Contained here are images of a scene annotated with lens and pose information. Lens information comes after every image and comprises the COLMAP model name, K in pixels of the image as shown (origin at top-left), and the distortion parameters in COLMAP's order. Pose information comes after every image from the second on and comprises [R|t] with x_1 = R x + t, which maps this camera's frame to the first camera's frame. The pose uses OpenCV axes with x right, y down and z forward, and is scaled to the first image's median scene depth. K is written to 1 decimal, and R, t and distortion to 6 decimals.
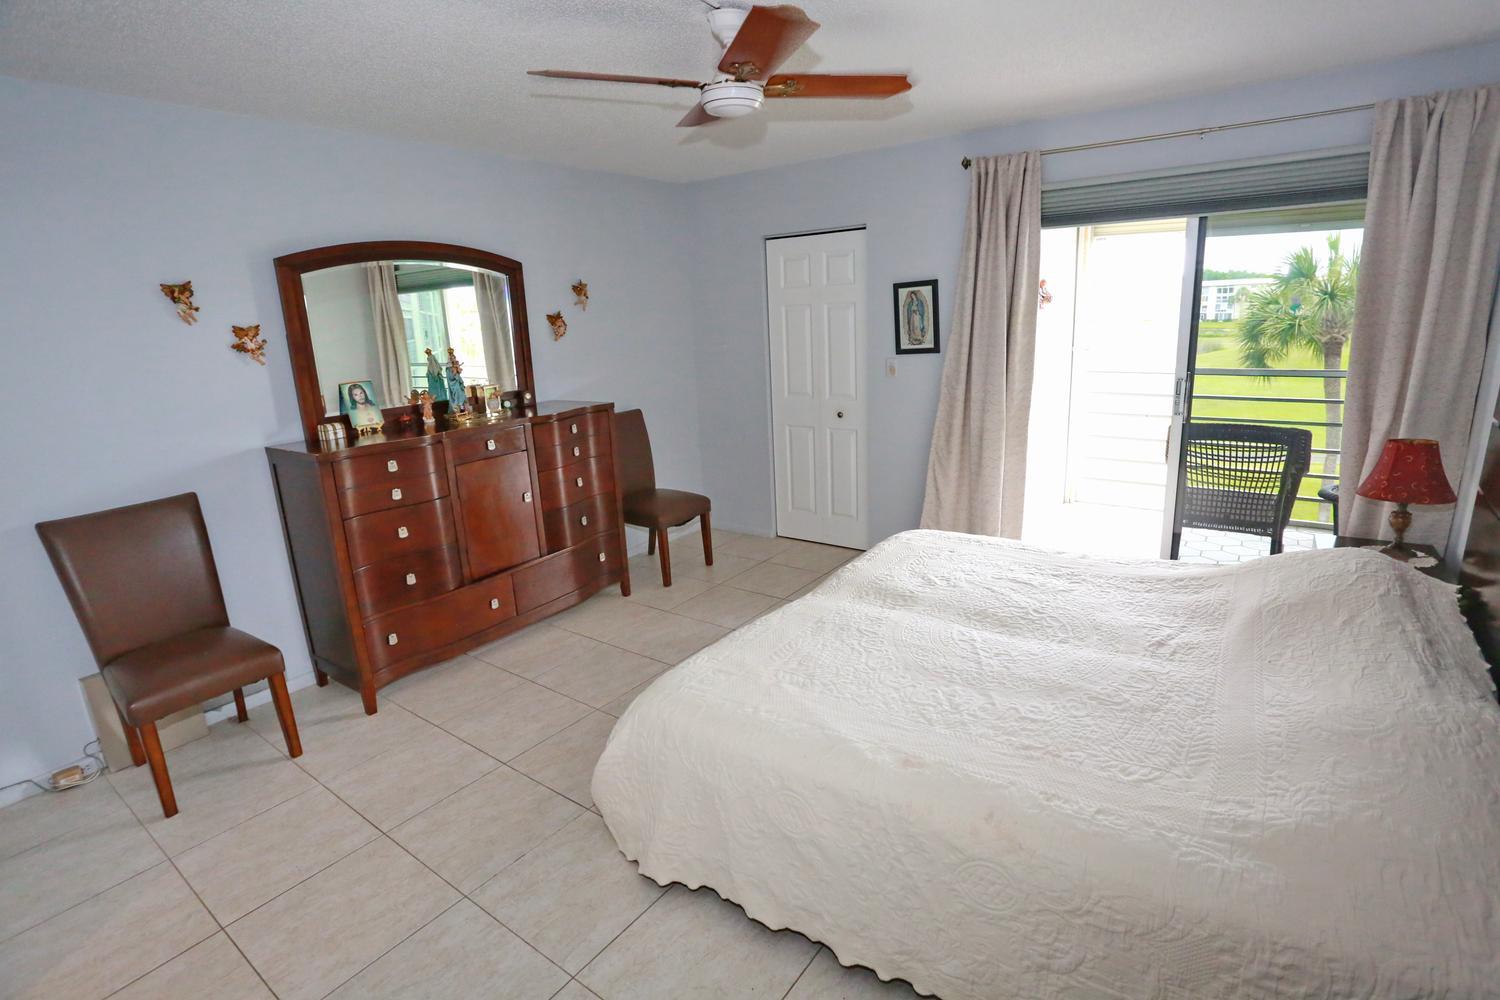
lens RADIAL K [[732.6, 0, 755.3], [0, 732.6, 503.5], [0, 0, 1]] dist [-0.049967, 0.006608]
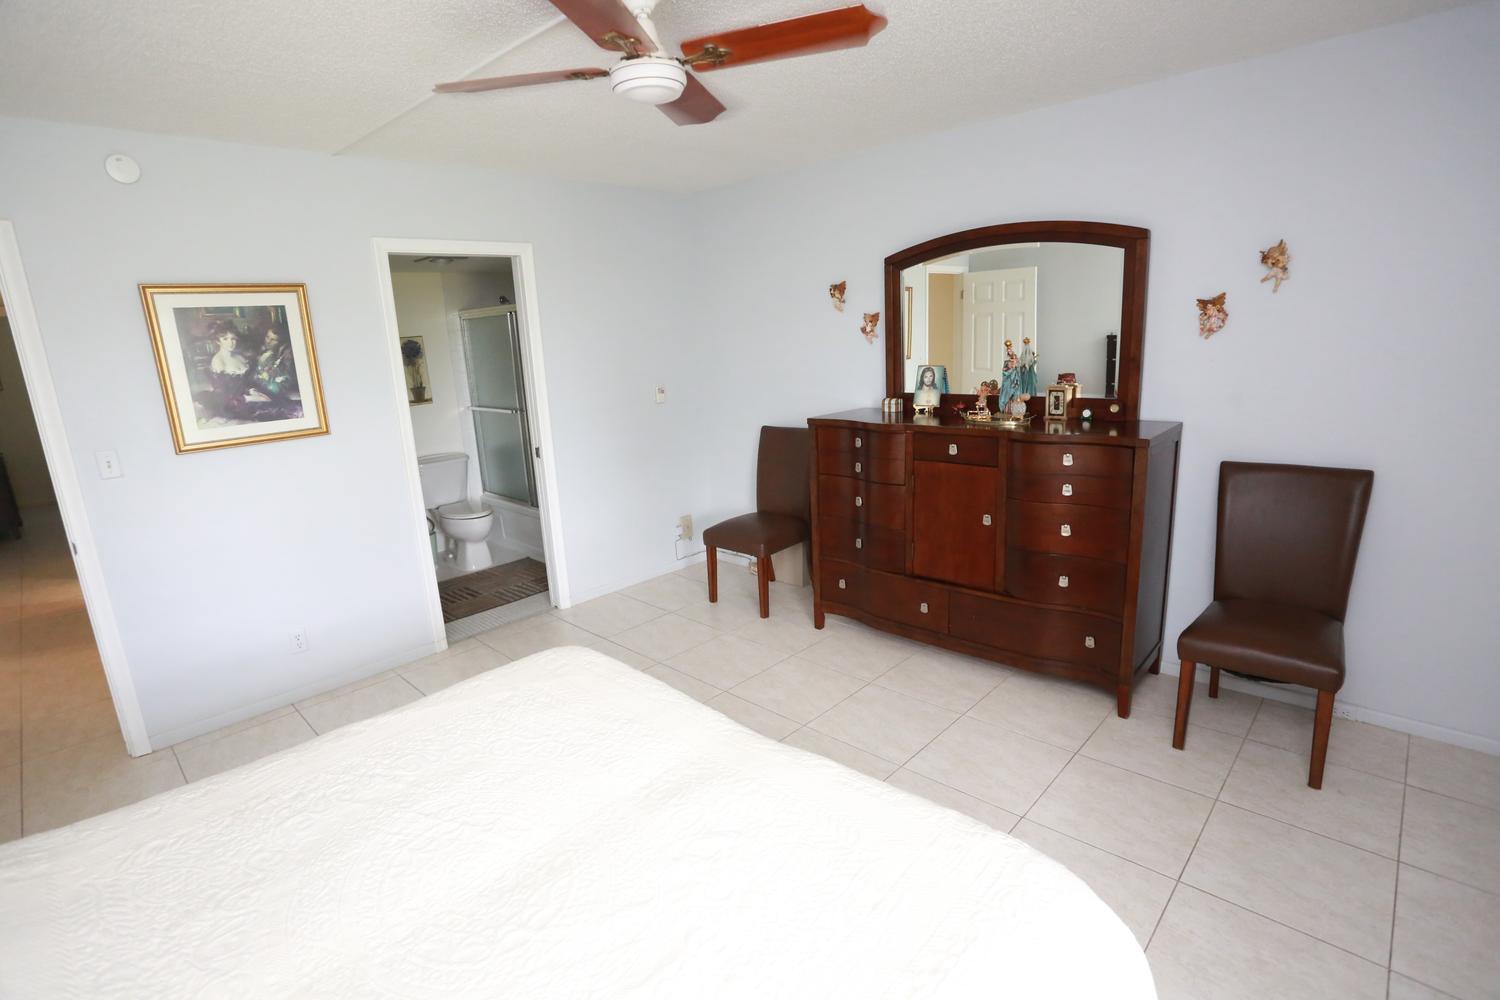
lens RADIAL K [[732.6, 0, 765.3], [0, 732.6, 501.7], [0, 0, 1]] dist [-0.049967, 0.006608]
pose [[-0.125939, 0.278595, -0.952115, 0.560656], [-0.193822, 0.934351, 0.299035, -0.245519], [0.972920, 0.222201, -0.063673, 0.828560]]
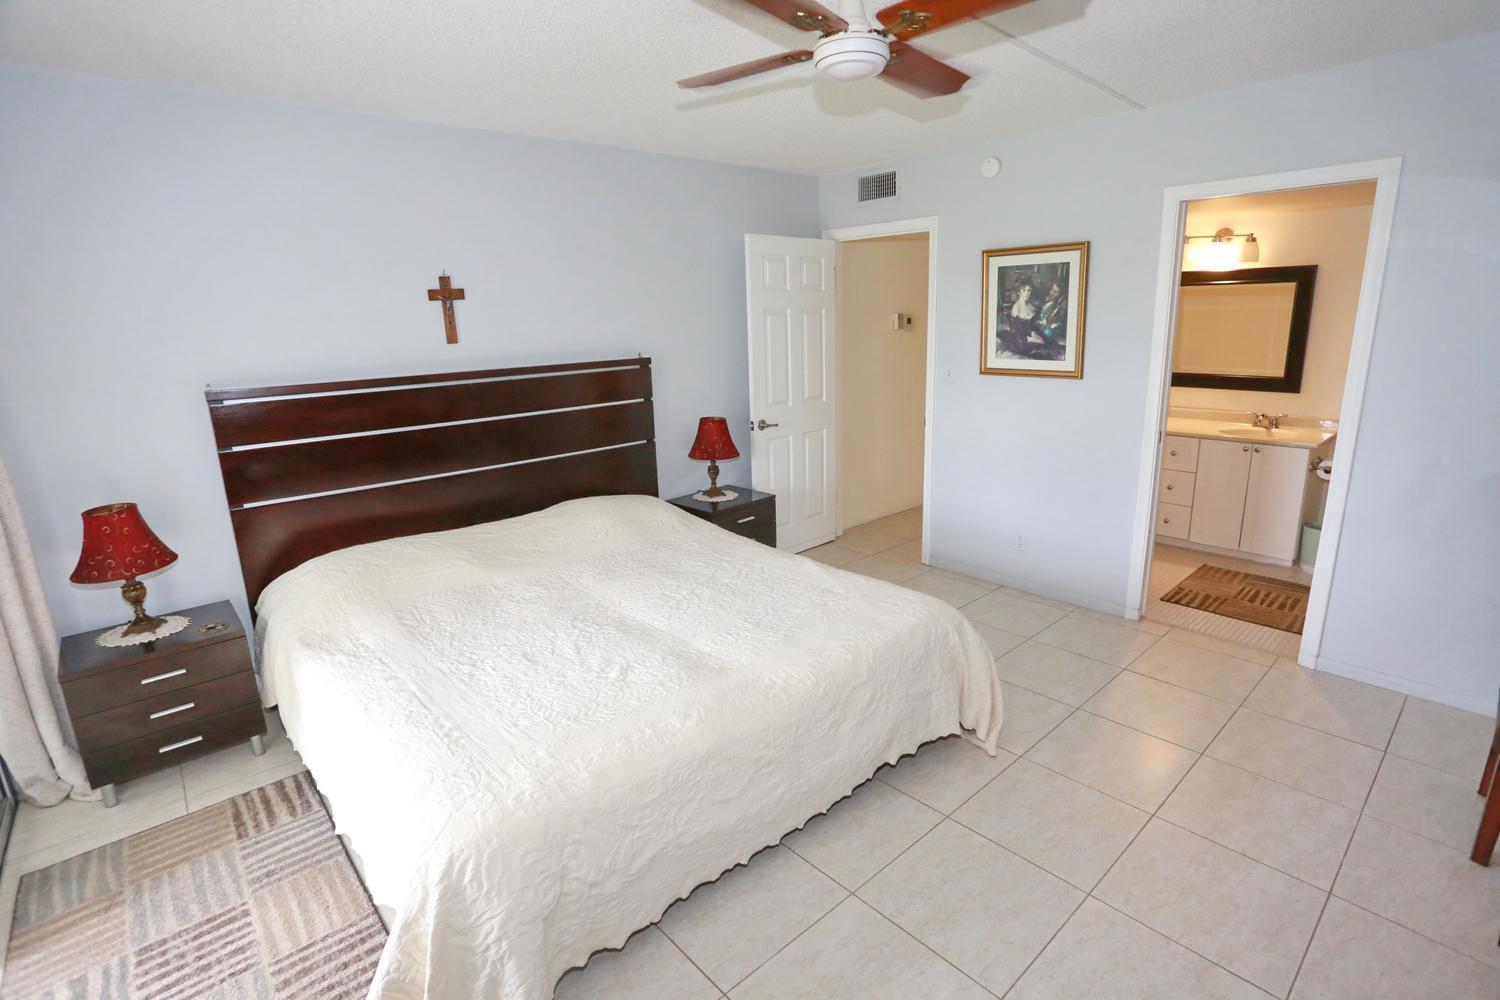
lens RADIAL K [[732.6, 0, 744.4], [0, 732.6, 497.4], [0, 0, 1]] dist [-0.049967, 0.006608]
pose [[-0.972150, 0.017068, 0.233736, -0.062396], [0.126347, 0.878163, 0.461374, -0.331326], [-0.197383, 0.478057, -0.855863, 1.271814]]
